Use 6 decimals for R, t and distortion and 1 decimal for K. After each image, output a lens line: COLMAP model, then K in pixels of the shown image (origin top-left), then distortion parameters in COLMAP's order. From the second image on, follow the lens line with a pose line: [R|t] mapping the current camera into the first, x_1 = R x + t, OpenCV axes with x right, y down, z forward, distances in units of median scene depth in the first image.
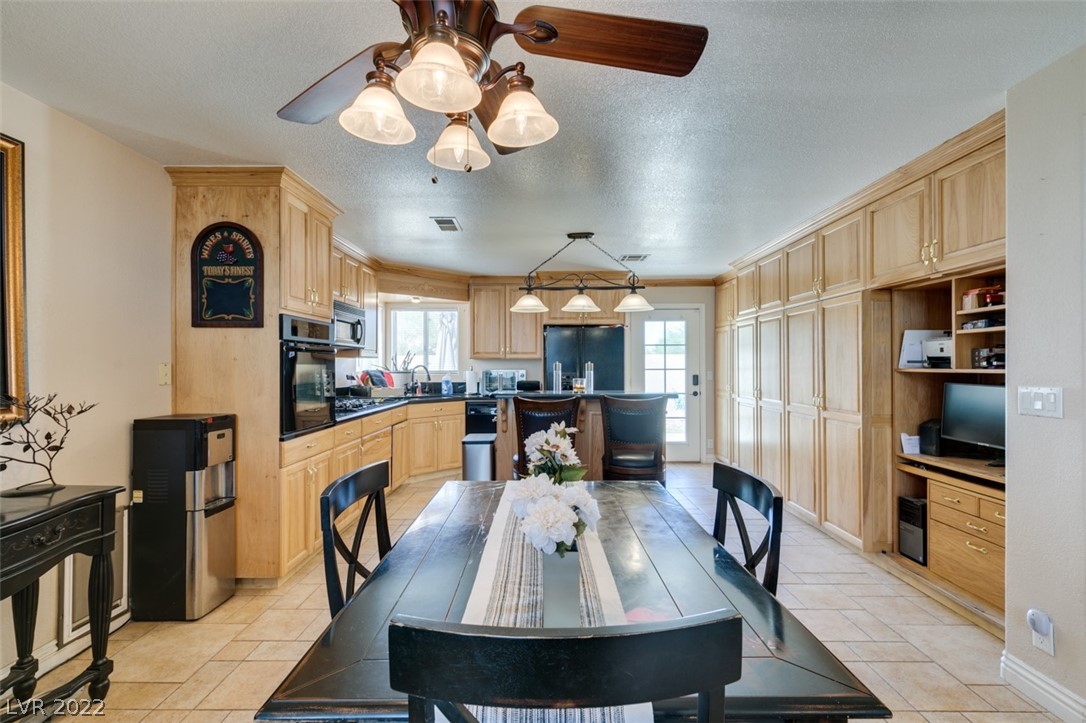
lens RADIAL K [[484.4, 0, 541.8], [0, 484.4, 364.4], [0, 0, 1]] dist [0.001713, -0.000629]
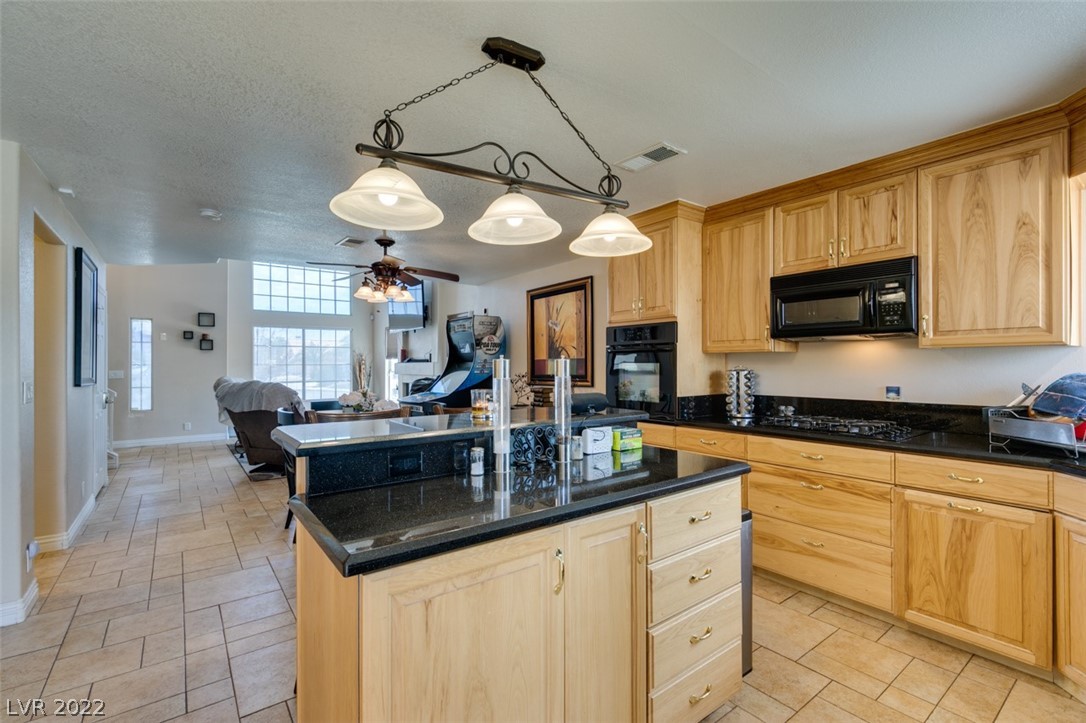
lens RADIAL K [[484.4, 0, 541.8], [0, 484.4, 364.4], [0, 0, 1]] dist [0.001713, -0.000629]
pose [[-0.792899, 0.003593, -0.609343, 0.380259], [0.005177, 0.999986, -0.000840, 0.003054], [0.609331, -0.003820, -0.792907, 1.607281]]
